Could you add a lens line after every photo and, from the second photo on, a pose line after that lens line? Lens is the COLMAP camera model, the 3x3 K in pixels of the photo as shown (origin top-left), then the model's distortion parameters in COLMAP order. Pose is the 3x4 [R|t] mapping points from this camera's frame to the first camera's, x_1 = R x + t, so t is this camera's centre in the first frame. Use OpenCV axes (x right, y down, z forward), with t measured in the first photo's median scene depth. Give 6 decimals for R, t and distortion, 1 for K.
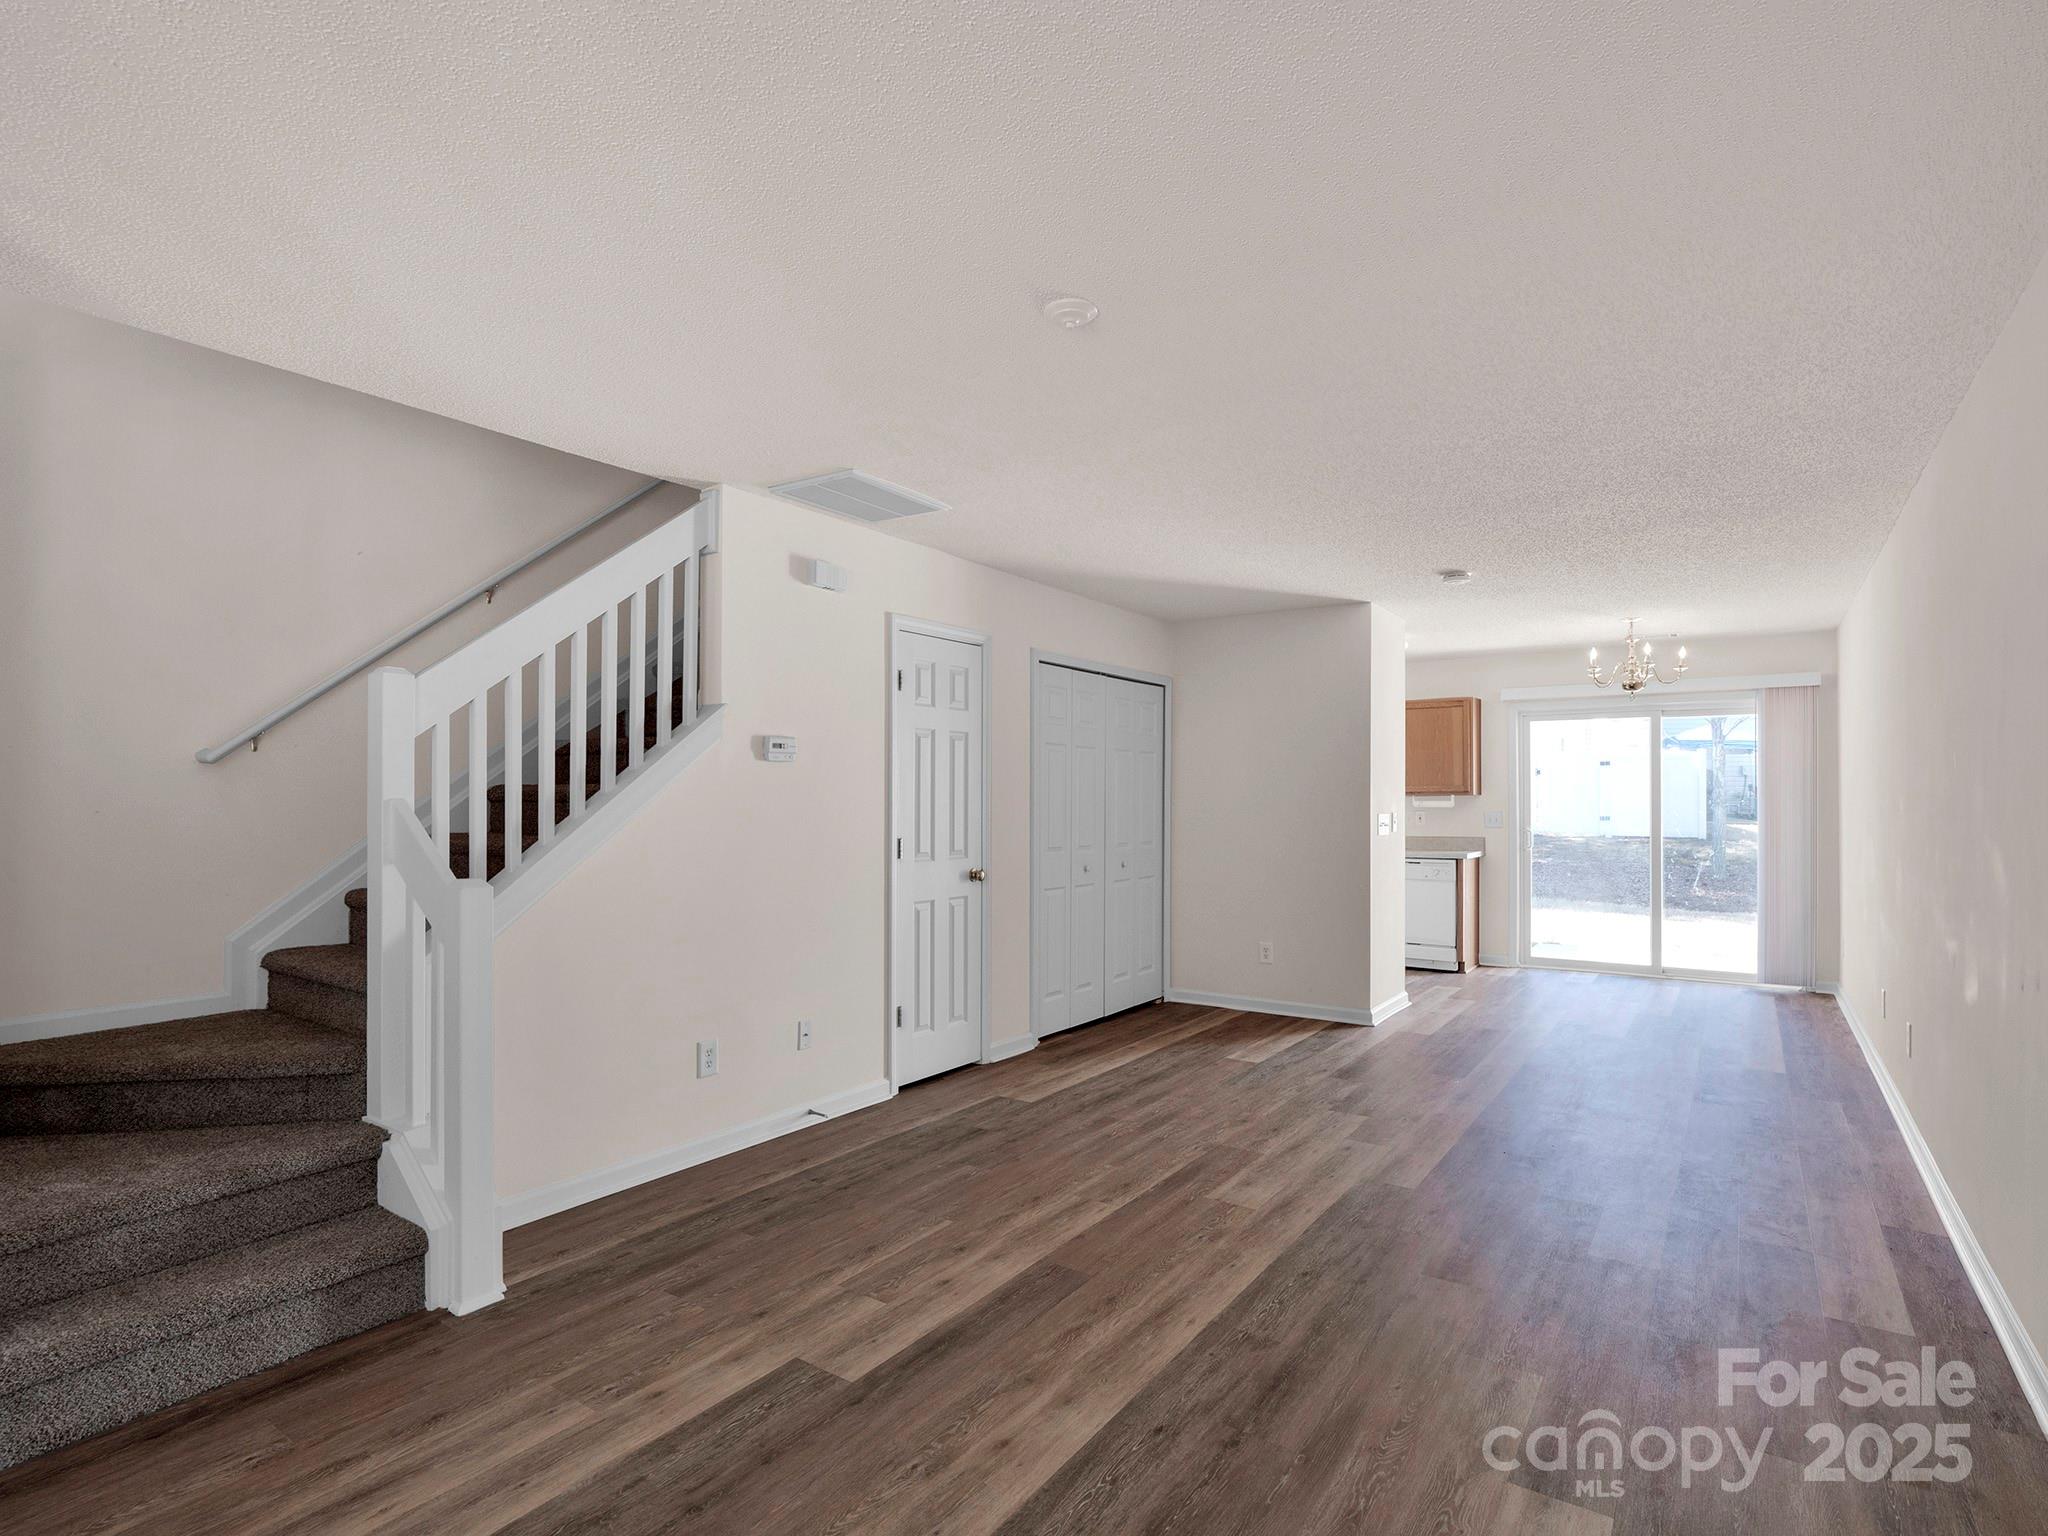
lens RADIAL K [[1034.6, 0, 1008.4], [0, 1034.6, 799.9], [0, 0, 1]] dist [0.000078, -0.015355]
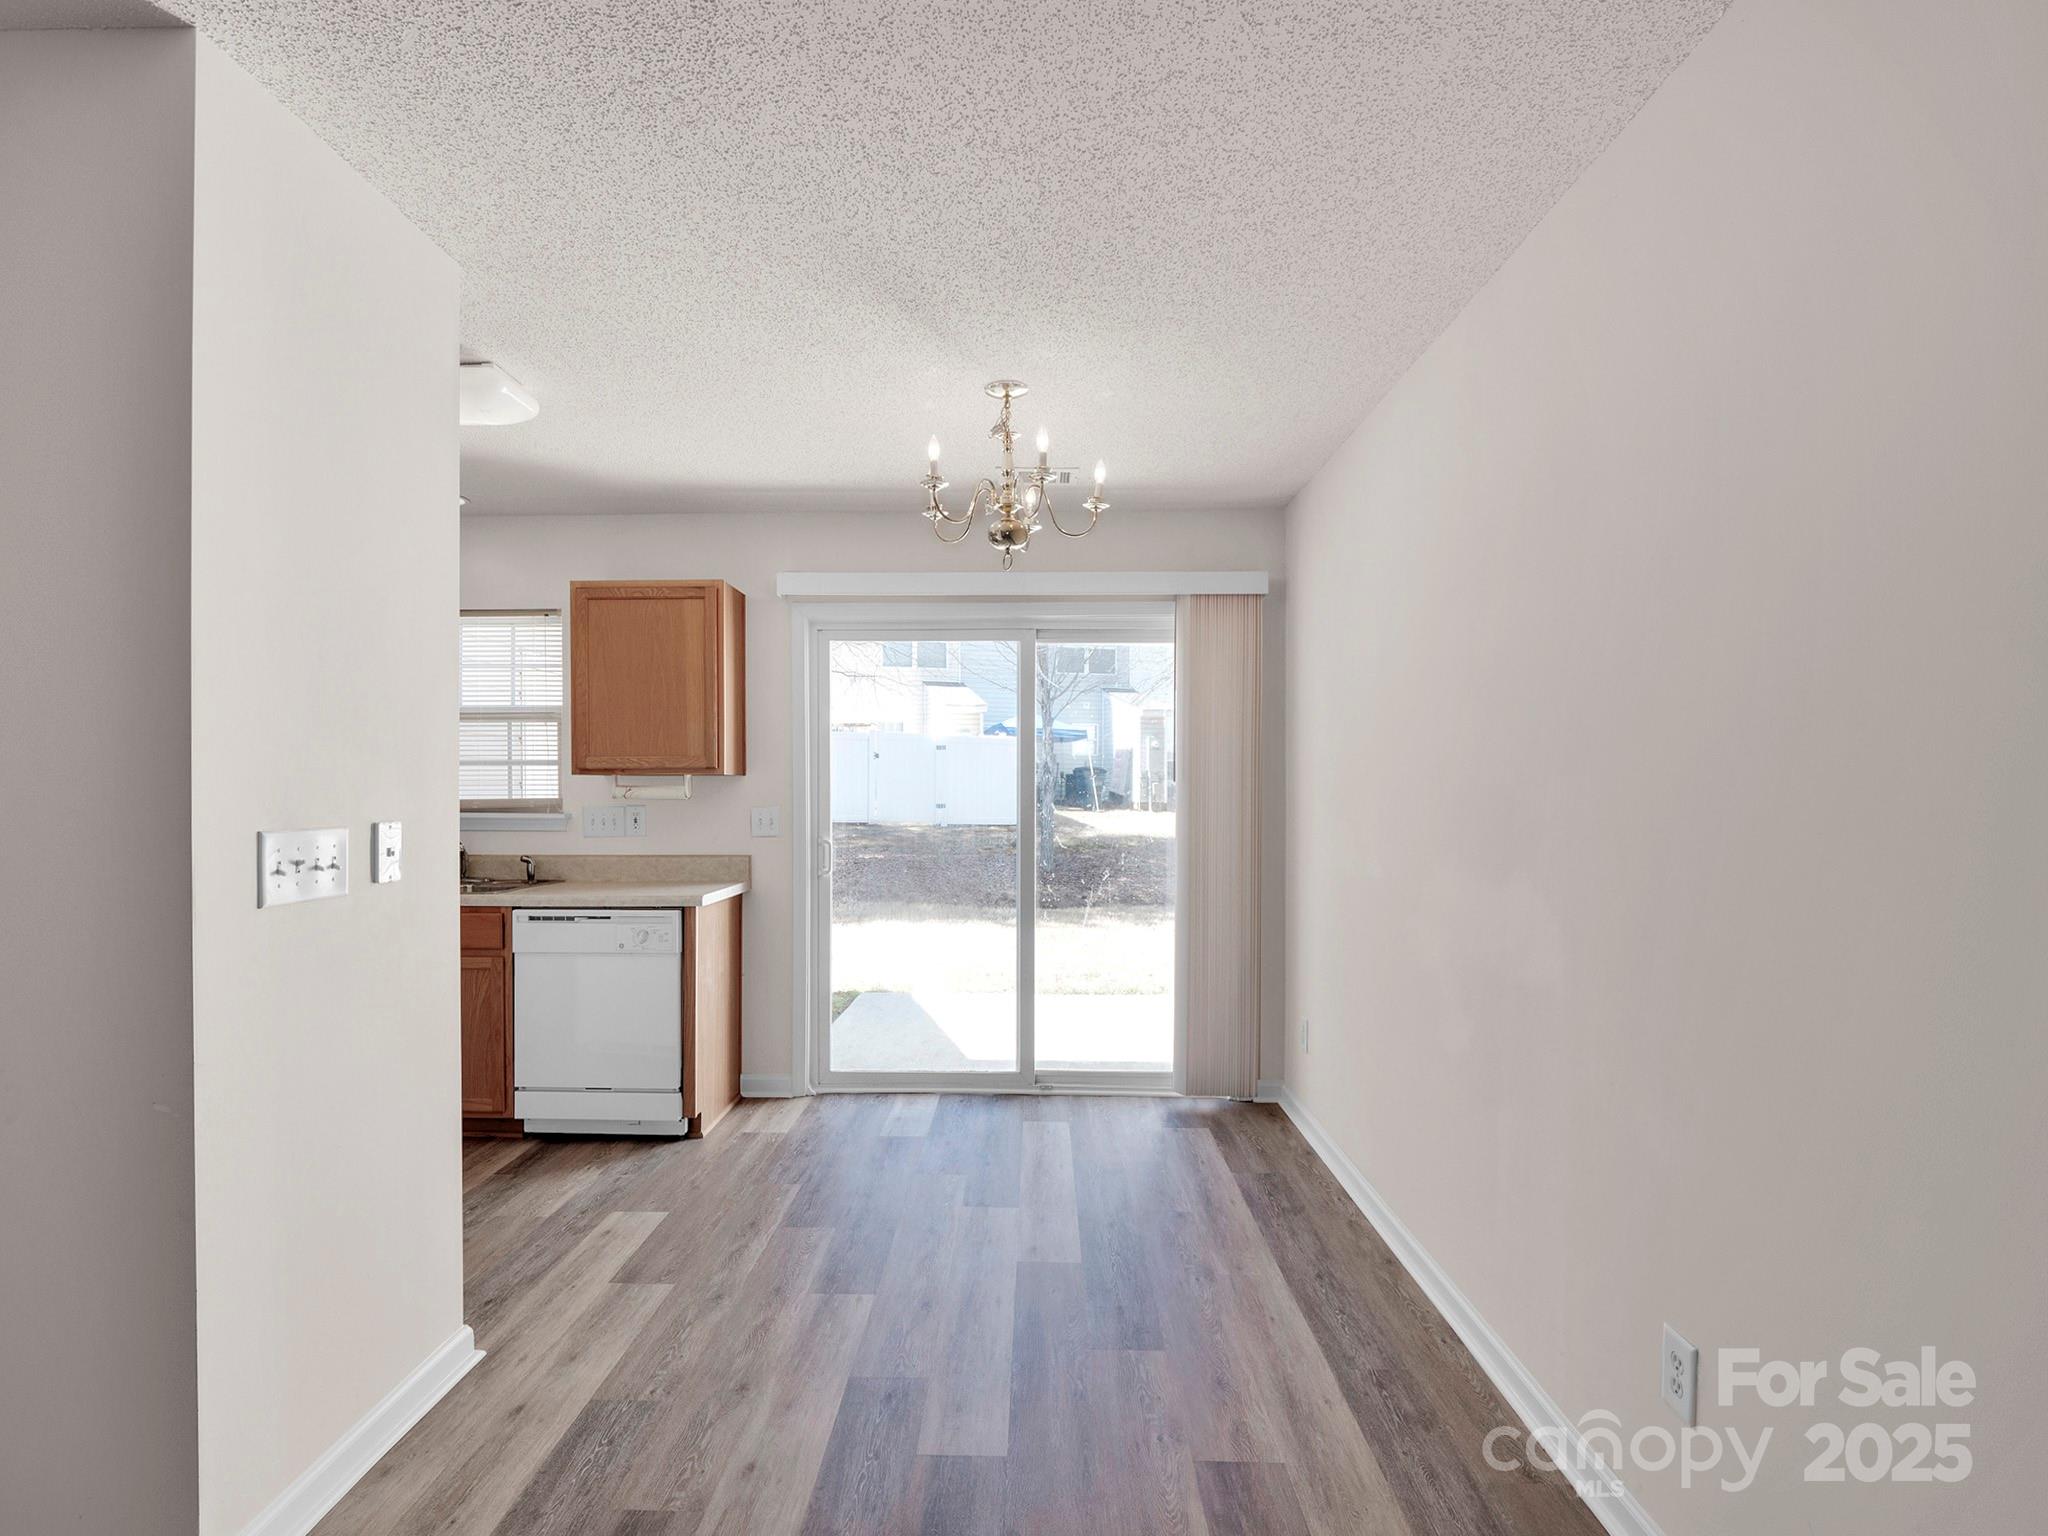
lens RADIAL K [[1068.3, 0, 1000.8], [0, 1068.3, 802.0], [0, 0, 1]] dist [-0.002026, -0.017203]
pose [[0.835358, -0.005687, 0.549677, 0.457790], [-0.002735, 0.999891, 0.014502, 0.001266], [-0.549700, -0.013617, 0.835251, 0.811025]]
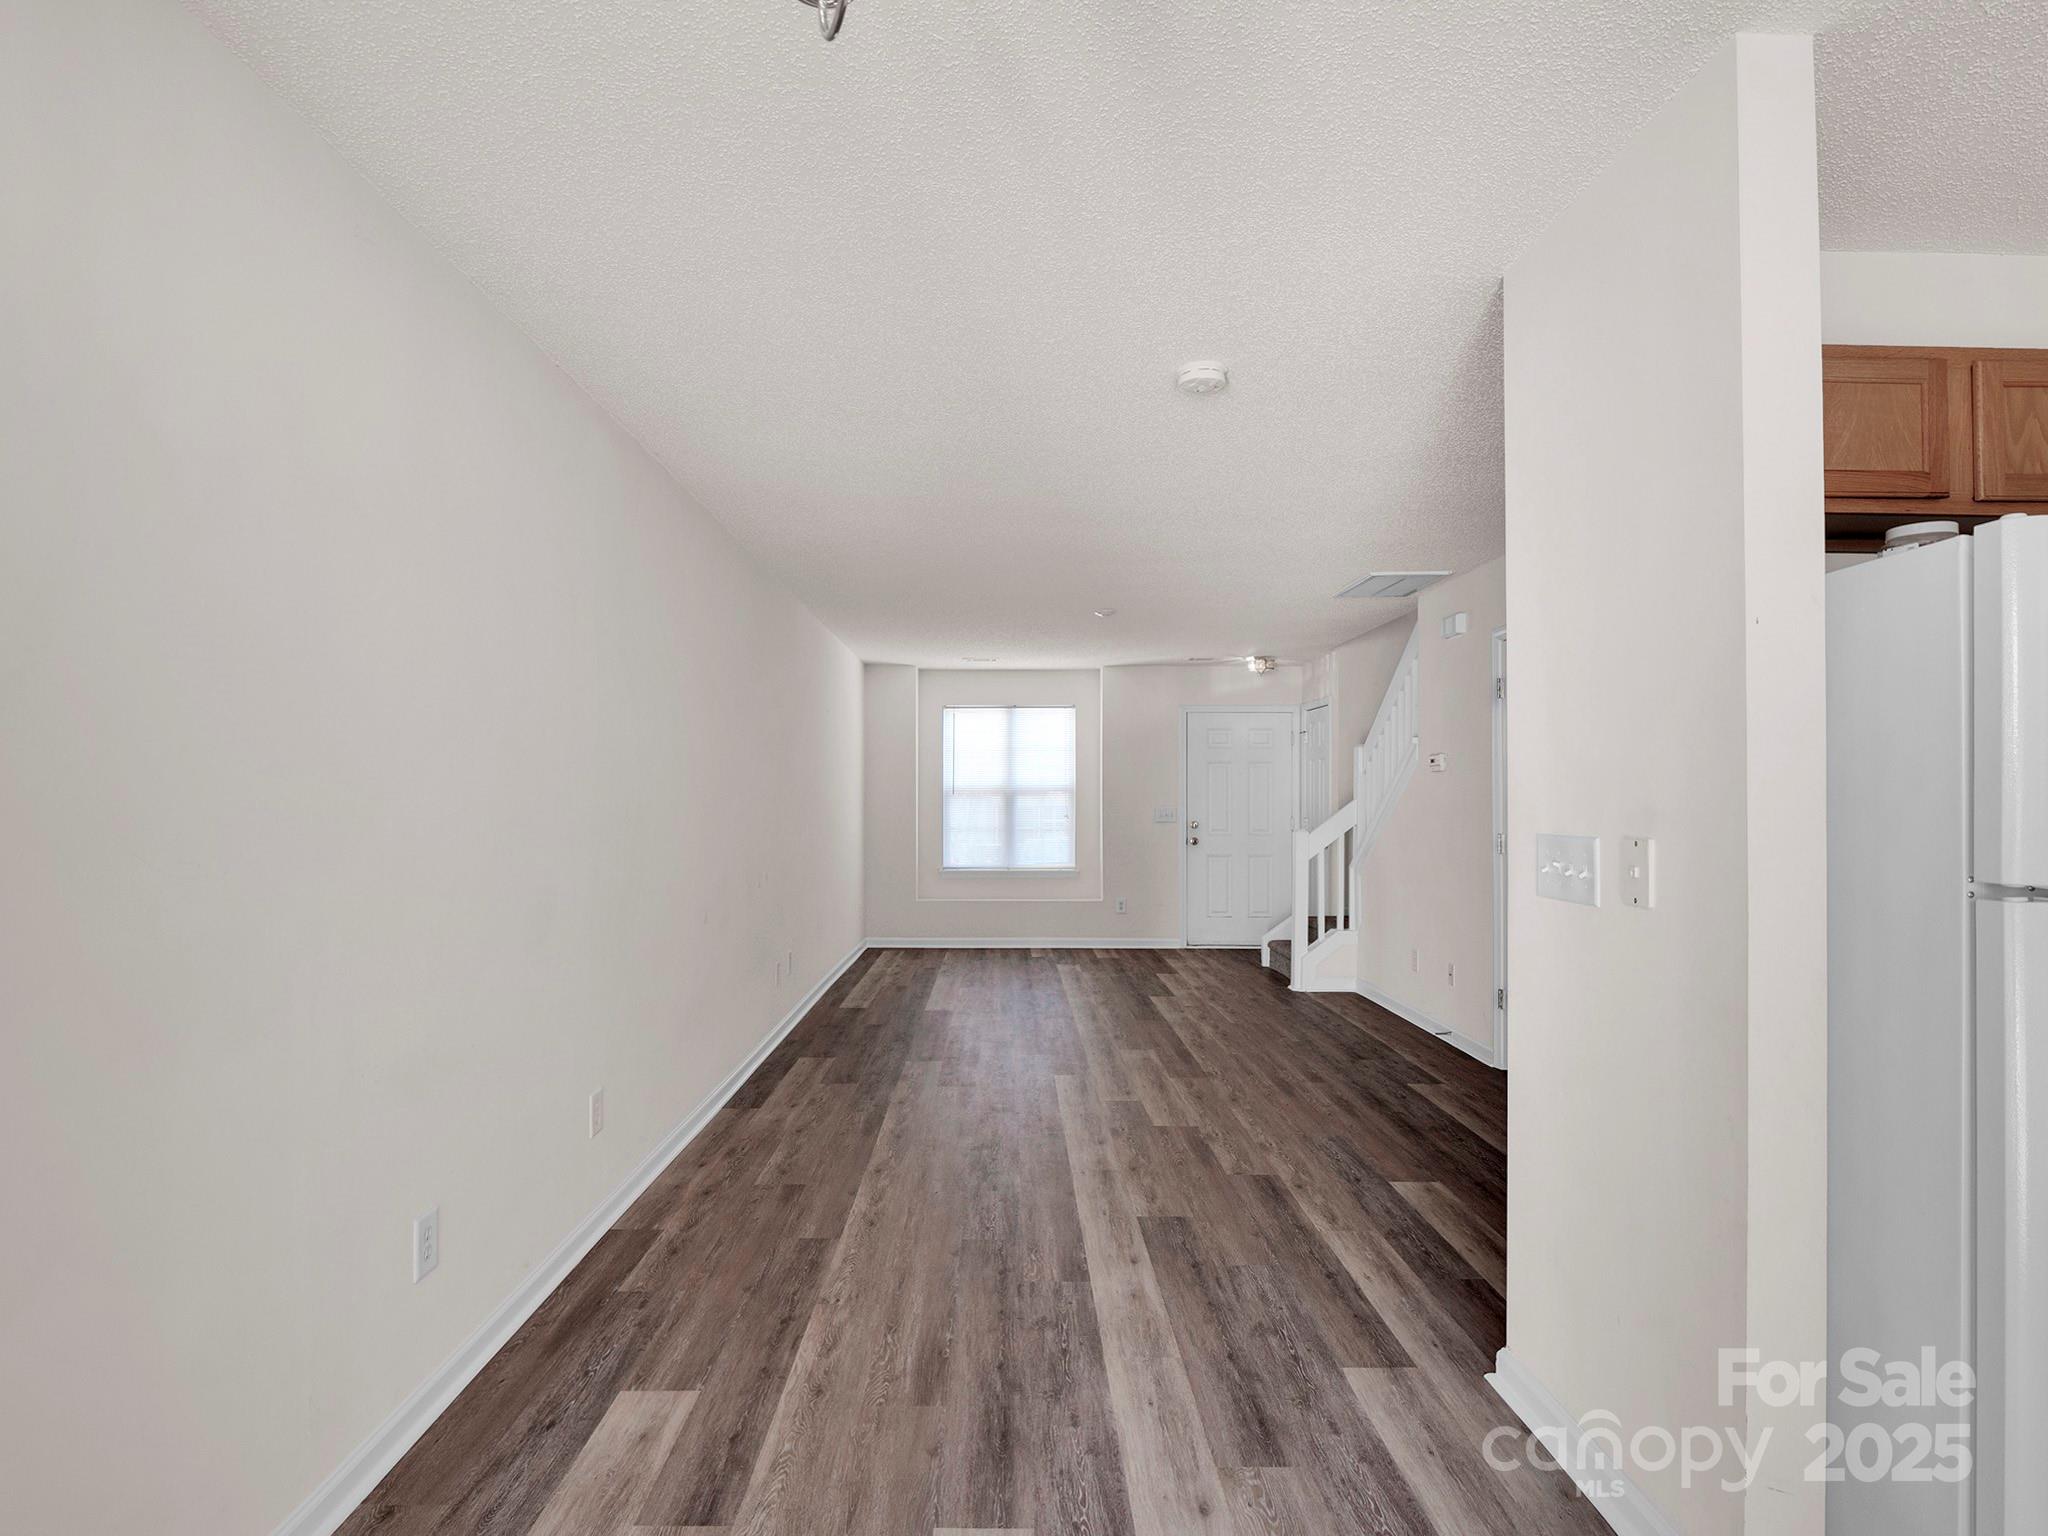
lens RADIAL K [[1041.2, 0, 1025.6], [0, 1041.2, 798.5], [0, 0, 1]] dist [-0.002166, -0.017102]
pose [[-0.803882, -0.005151, -0.594767, 0.878461], [-0.003461, 0.999986, -0.003982, 0.004152], [0.594779, -0.001143, -0.803888, 1.465419]]
